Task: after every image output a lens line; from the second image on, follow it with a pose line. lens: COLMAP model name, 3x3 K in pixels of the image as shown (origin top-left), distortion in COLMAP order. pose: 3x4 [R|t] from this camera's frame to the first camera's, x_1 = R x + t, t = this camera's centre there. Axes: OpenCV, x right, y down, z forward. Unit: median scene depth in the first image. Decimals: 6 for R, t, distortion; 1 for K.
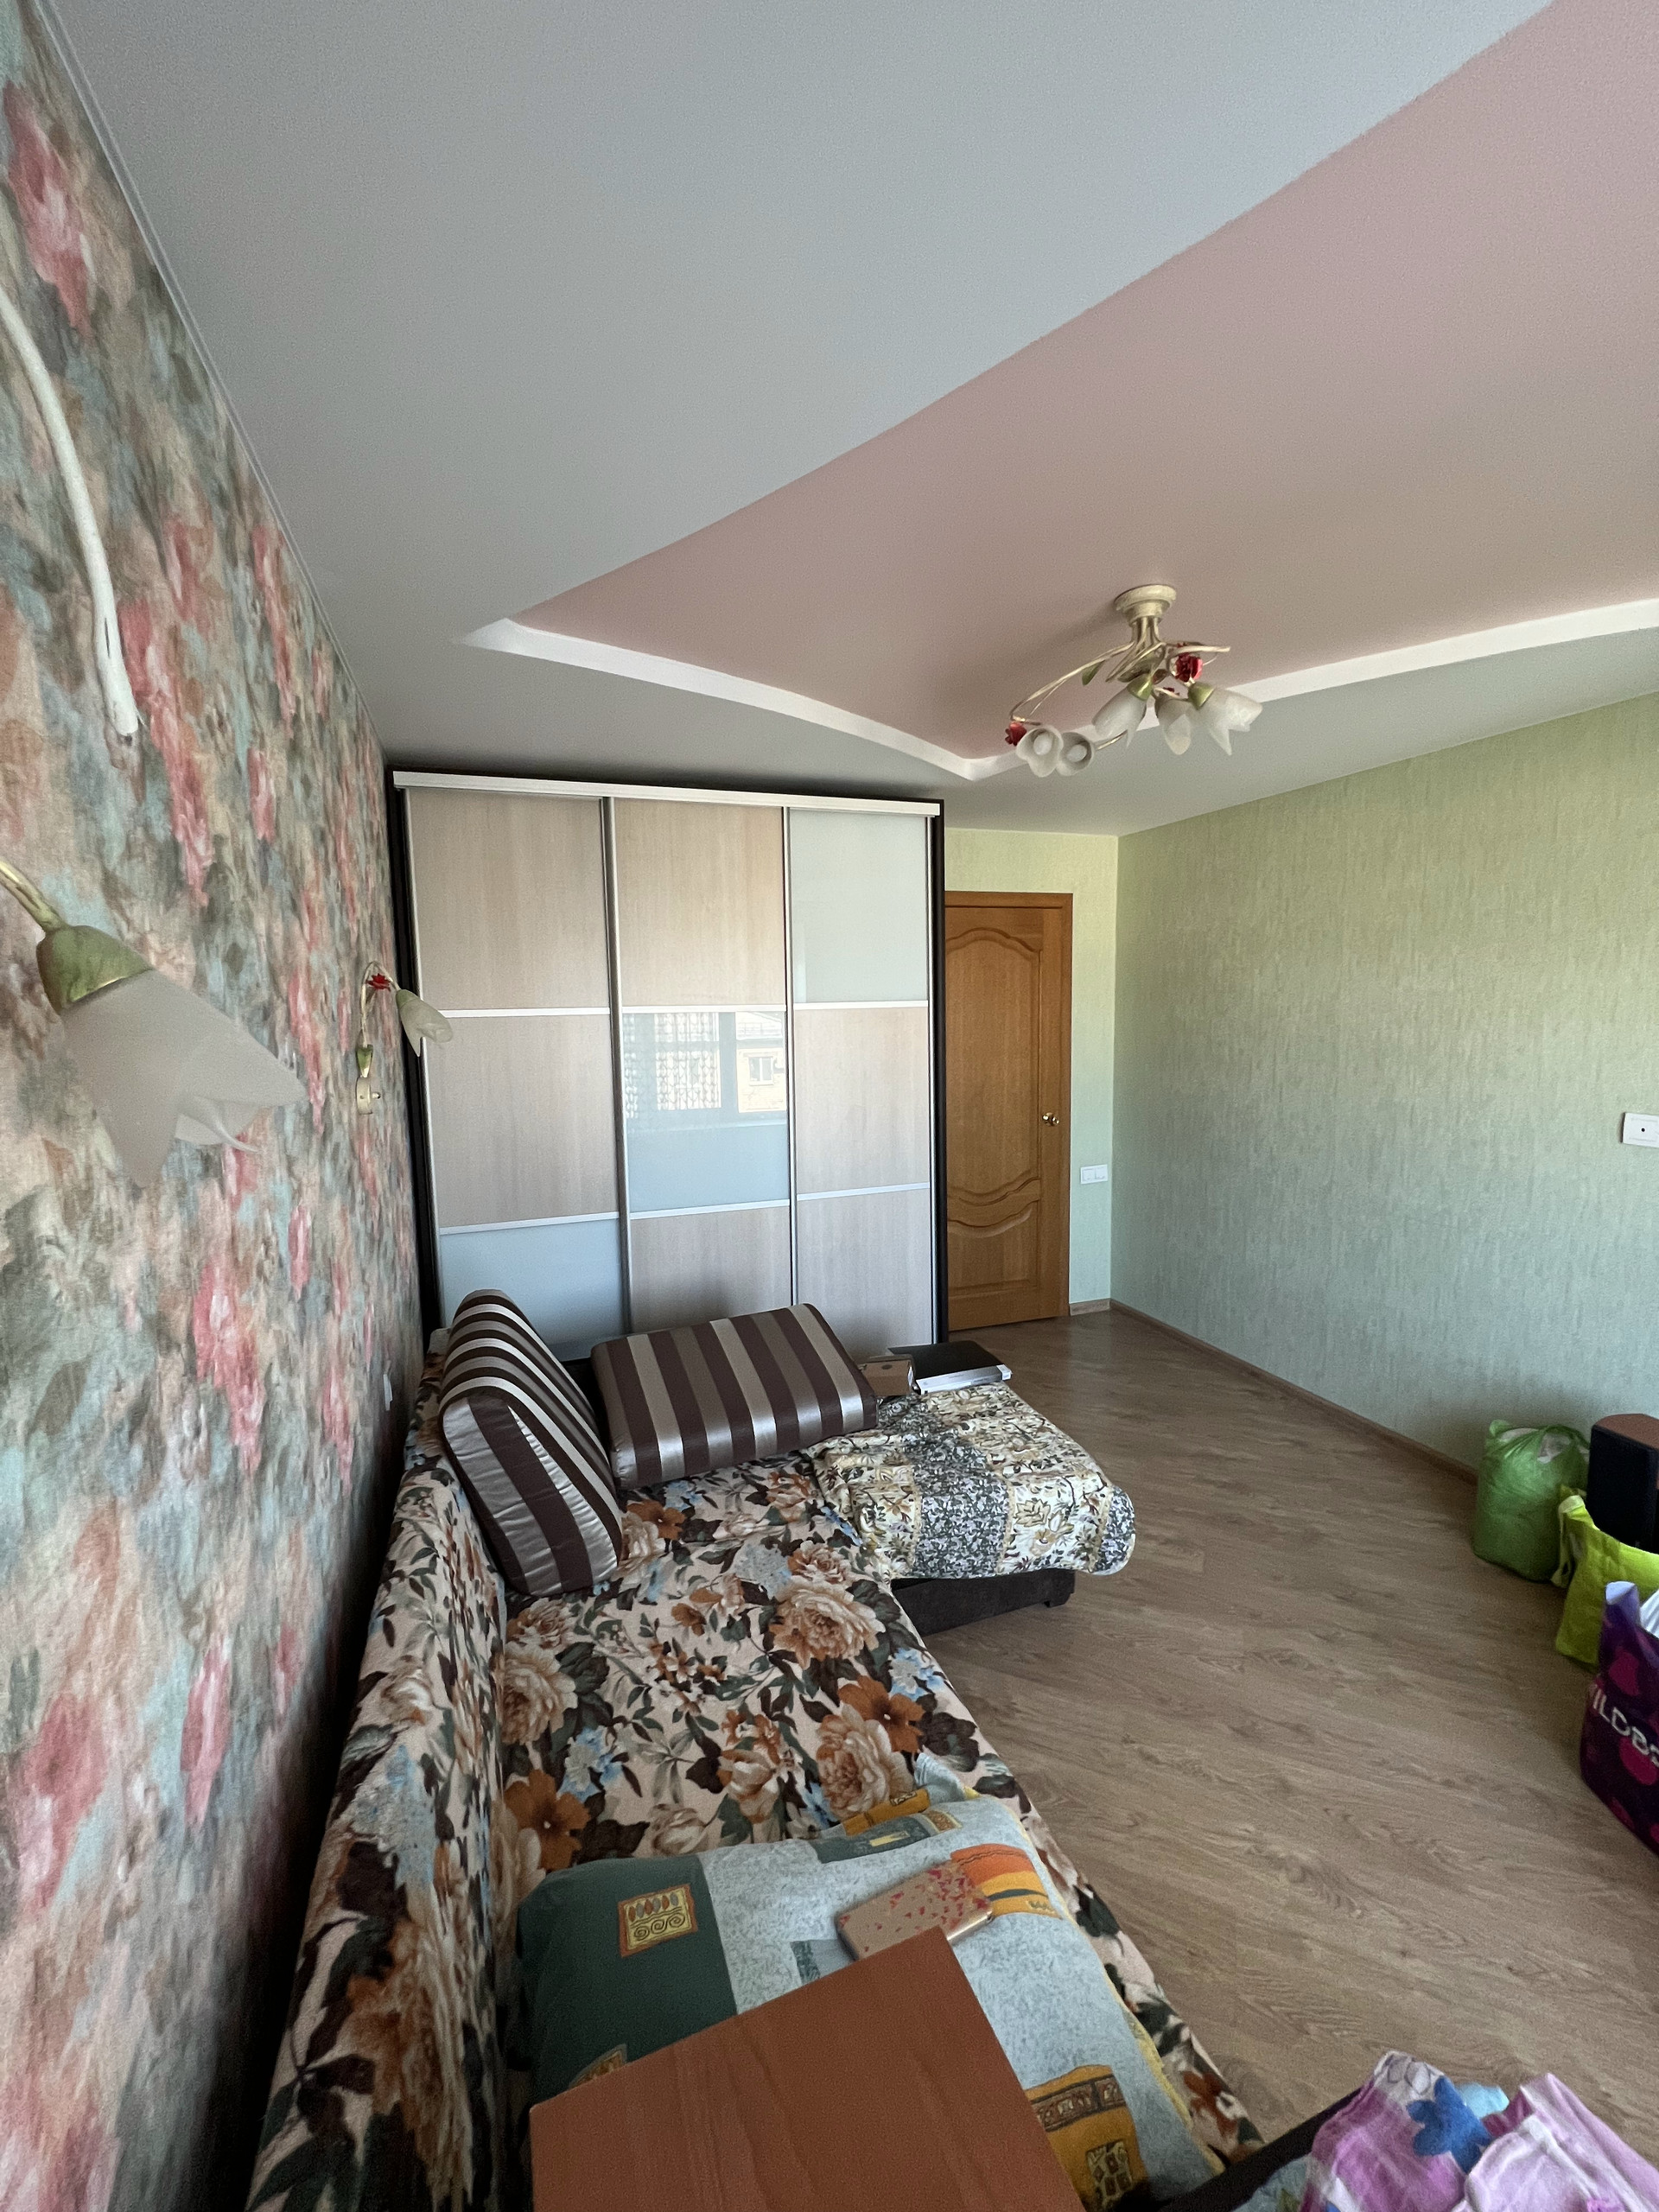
lens RADIAL K [[883.2, 0, 833.8], [0, 883.2, 1106.2], [0, 0, 1]] dist [-0.003642, 0.001360]
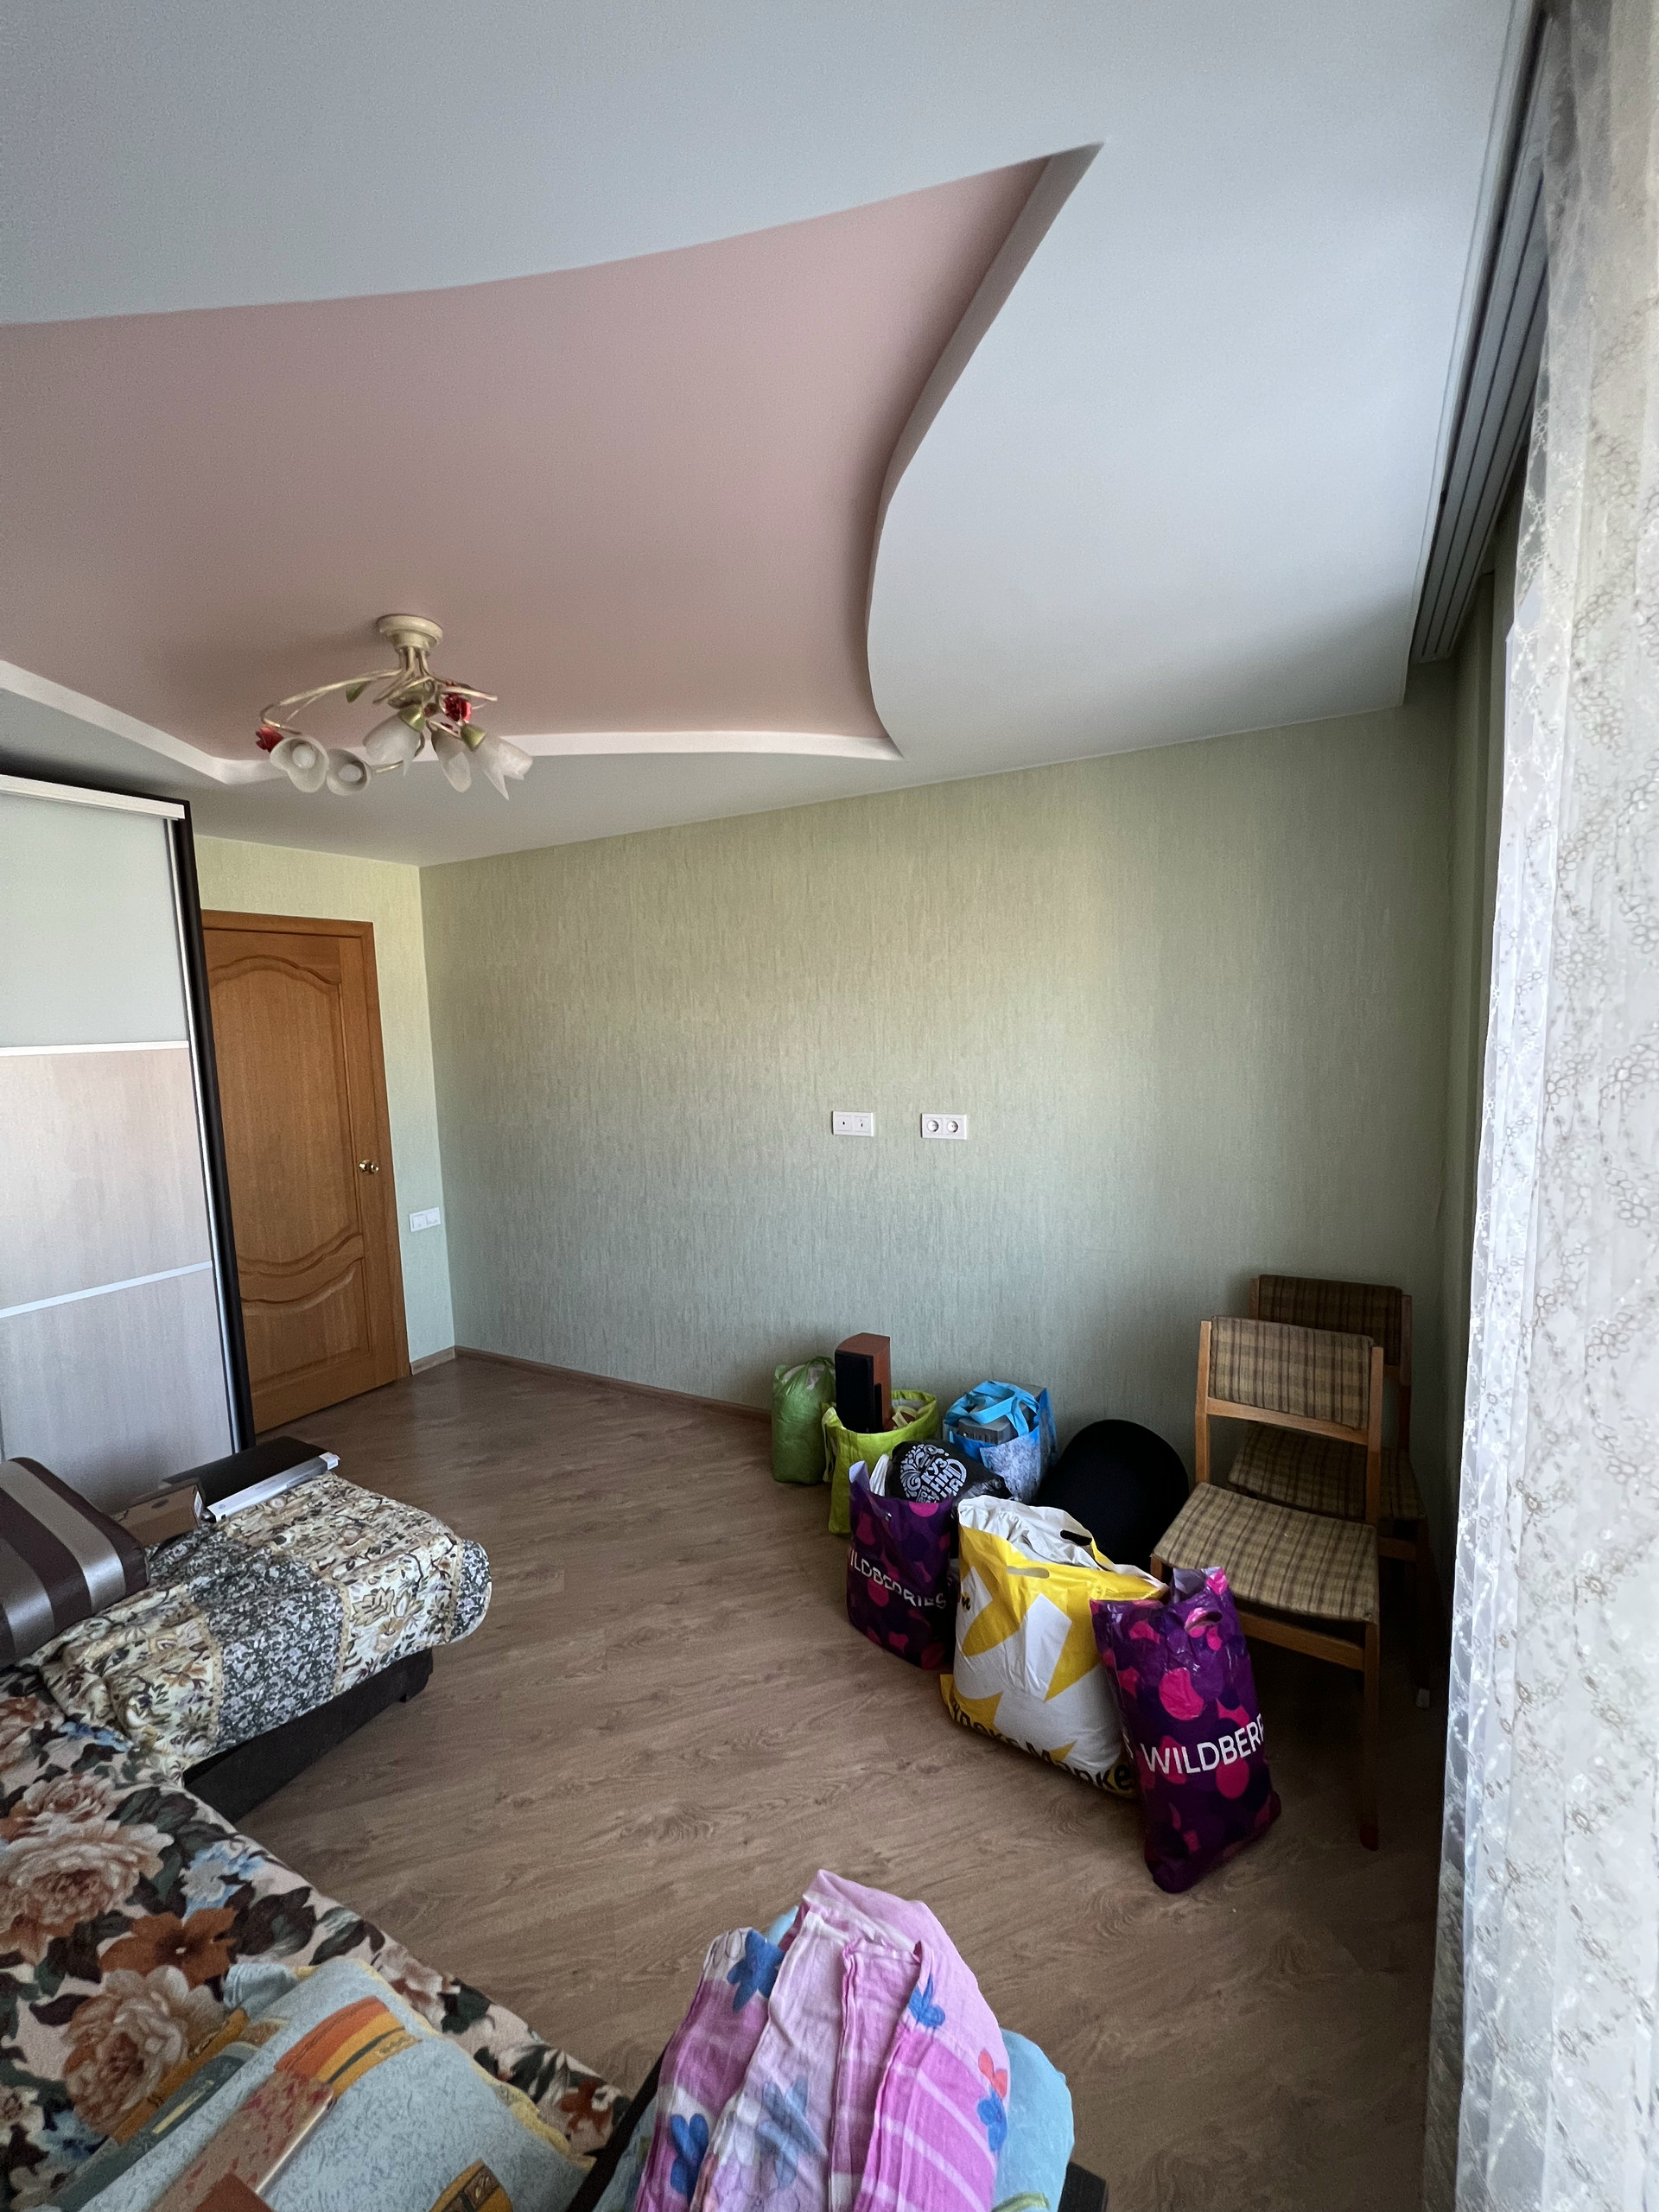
lens RADIAL K [[883.2, 0, 833.5], [0, 883.2, 1105.5], [0, 0, 1]] dist [-0.003642, 0.001360]
pose [[0.749838, -0.072176, 0.657673, 0.023393], [0.097841, 0.995199, -0.002335, 0.001799], [-0.654347, 0.066098, 0.753300, -0.014184]]
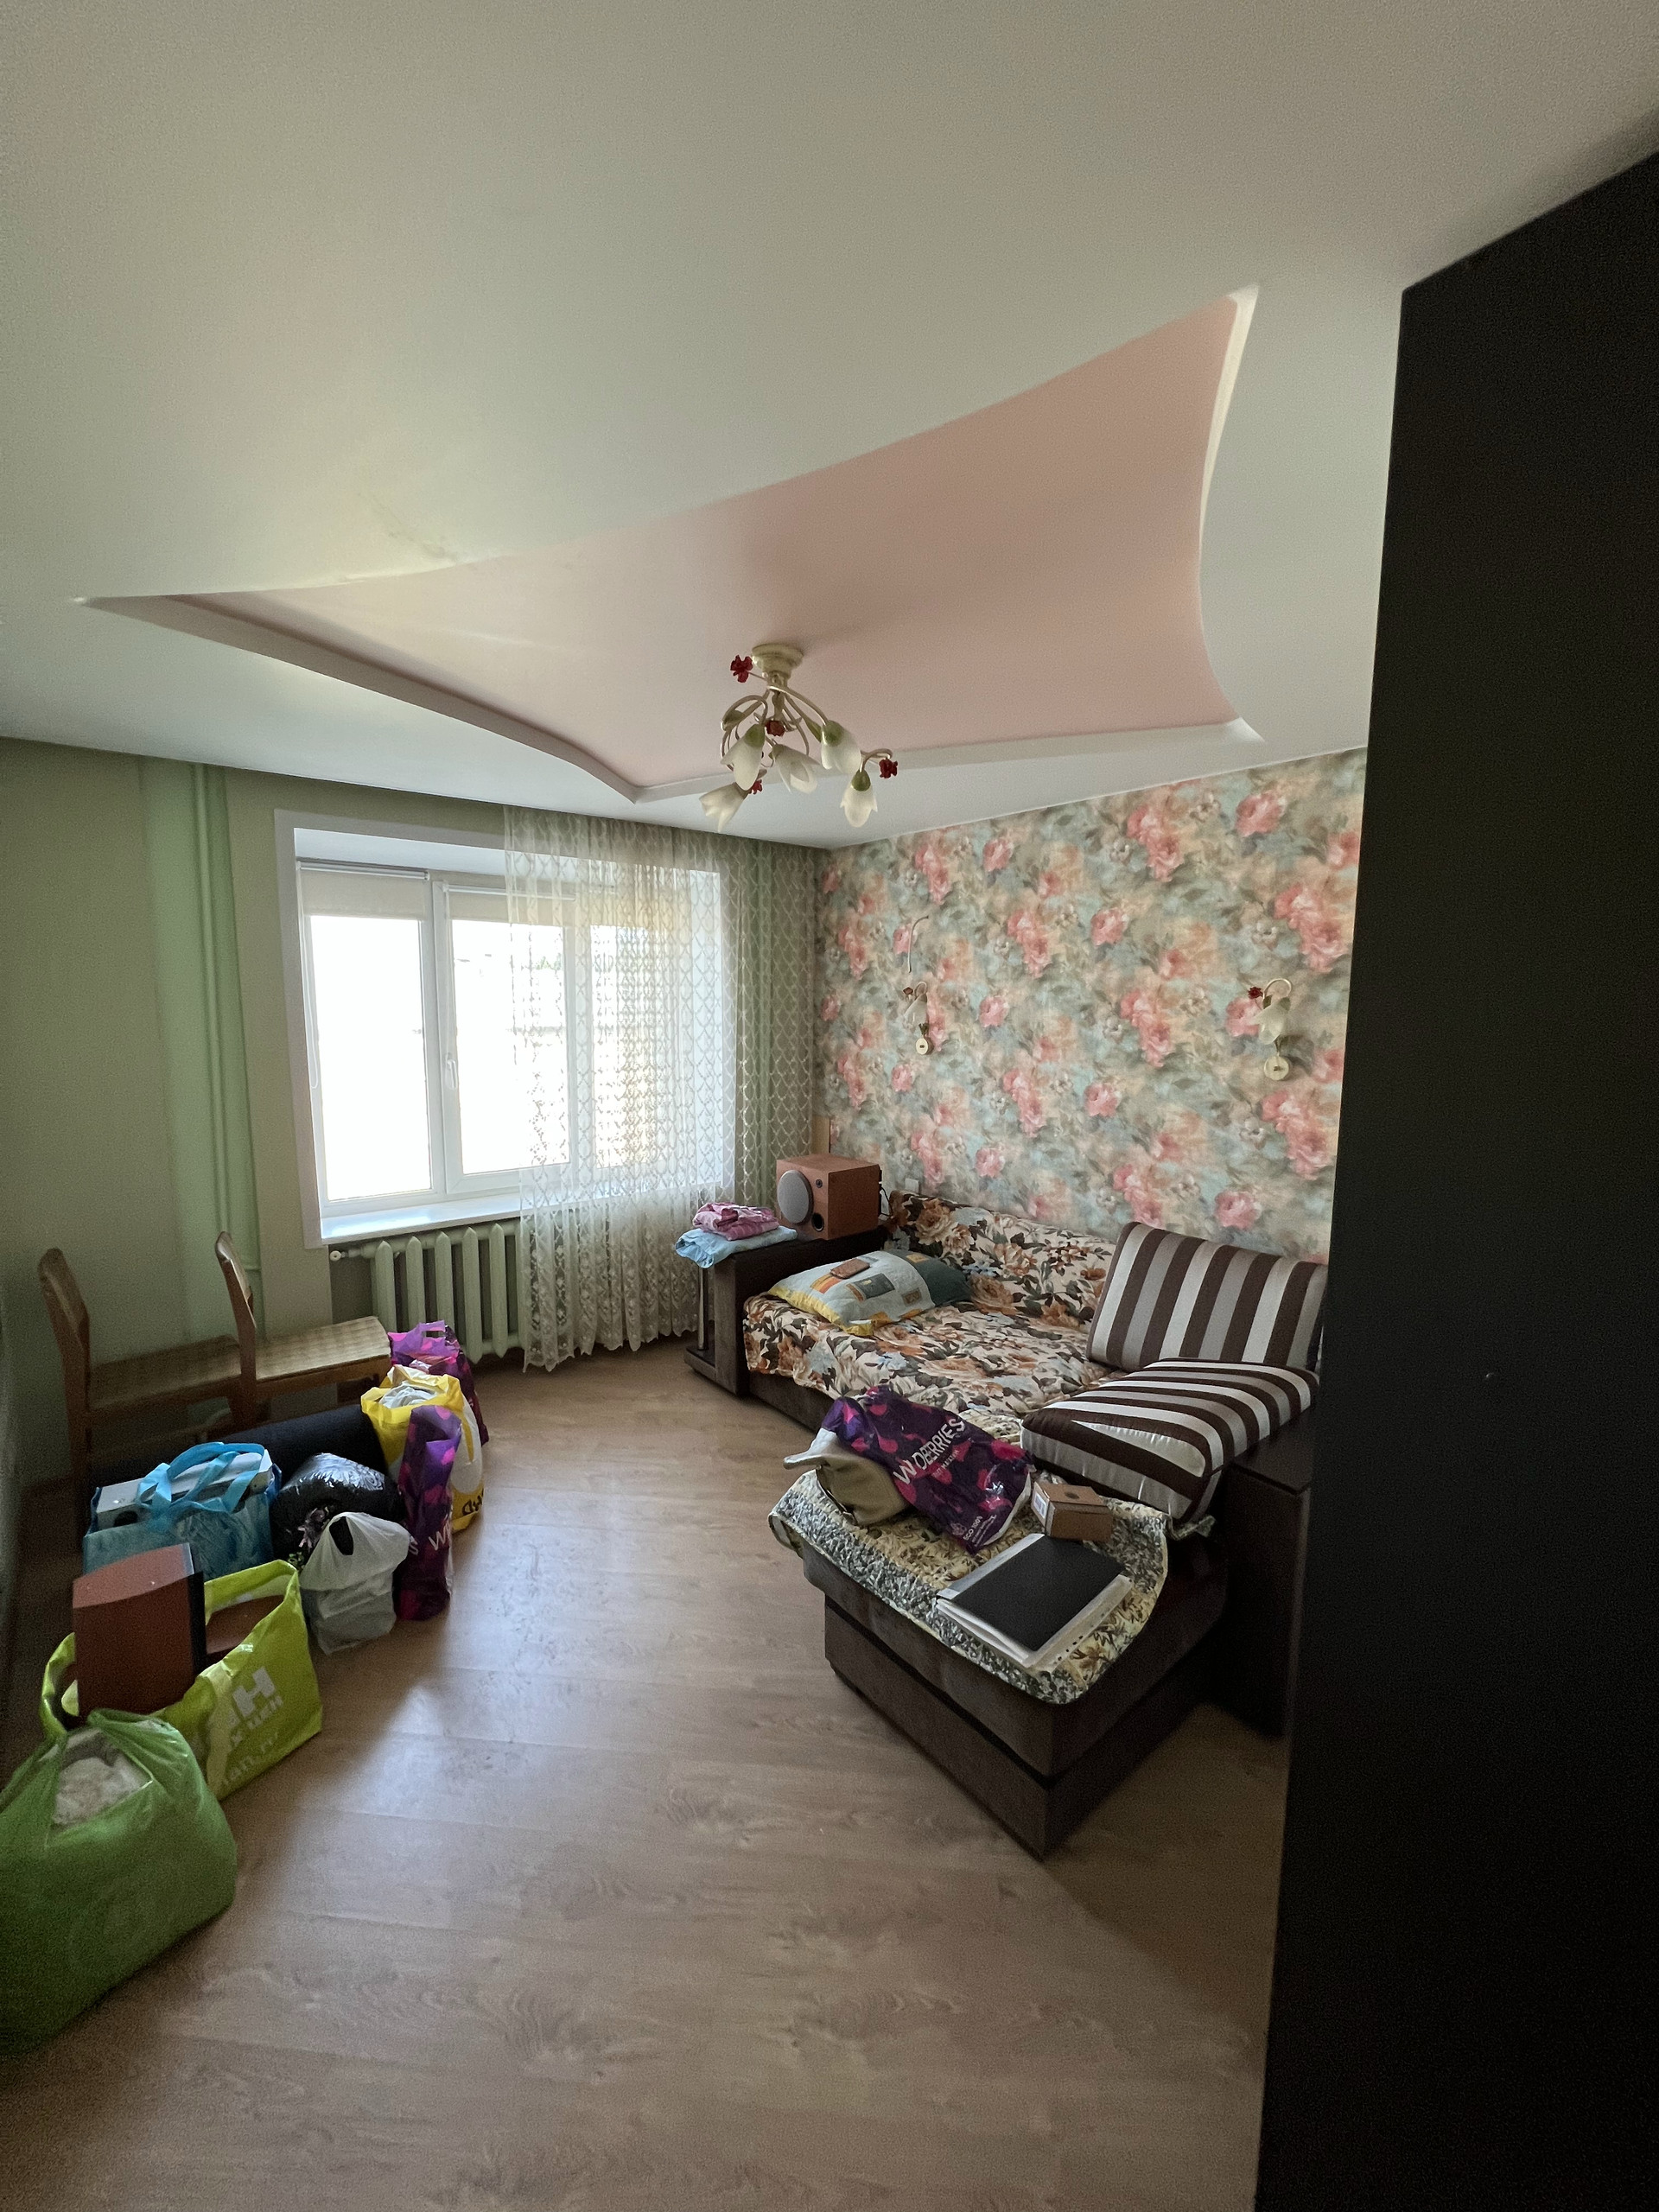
lens RADIAL K [[883.2, 0, 835.1], [0, 883.2, 1100.5], [0, 0, 1]] dist [-0.003642, 0.001360]
pose [[-0.944309, 0.038915, -0.326750, 0.583029], [-0.039404, 0.972464, 0.229696, -0.238741], [0.326691, 0.229779, -0.916774, 1.860679]]
